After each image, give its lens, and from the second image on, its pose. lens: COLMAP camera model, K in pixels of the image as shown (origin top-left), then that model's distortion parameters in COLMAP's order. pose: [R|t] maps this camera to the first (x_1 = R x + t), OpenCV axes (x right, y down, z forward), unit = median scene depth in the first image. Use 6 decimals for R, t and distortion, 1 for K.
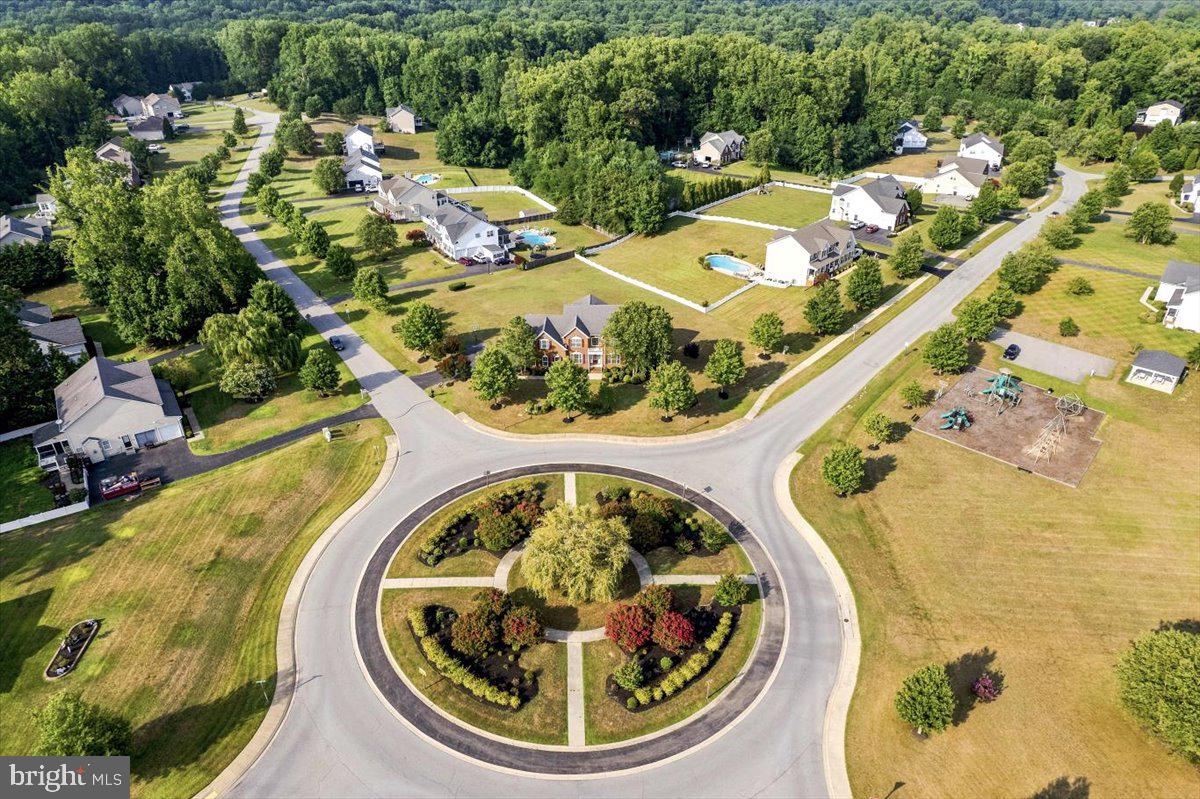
lens RADIAL K [[769.1, 0, 607.4], [0, 769.1, 407.7], [0, 0, 1]] dist [-0.076870, 0.064165]
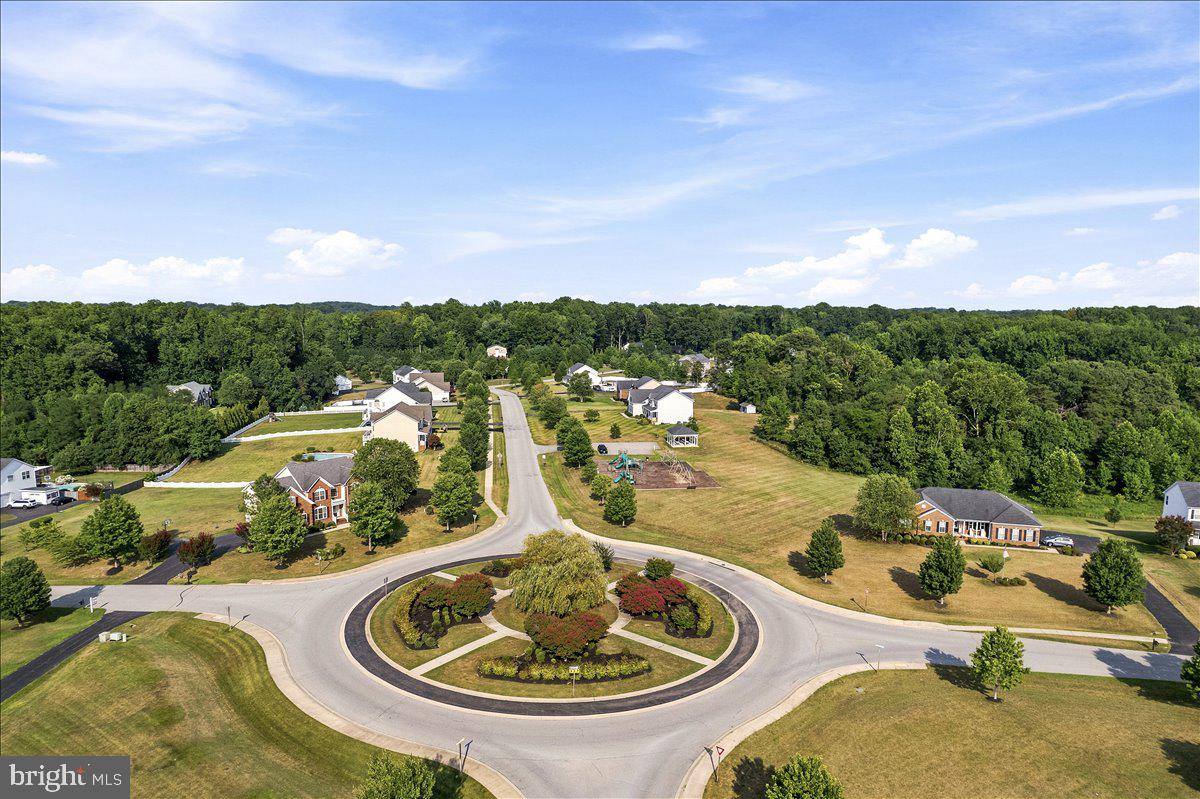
lens RADIAL K [[769.1, 0, 608.1], [0, 769.1, 398.3], [0, 0, 1]] dist [-0.076870, 0.064165]
pose [[0.639668, -0.095067, 0.762750, -0.312135], [0.385448, 0.898211, -0.211300, 0.087020], [-0.665022, 0.429162, 0.611200, 0.076014]]
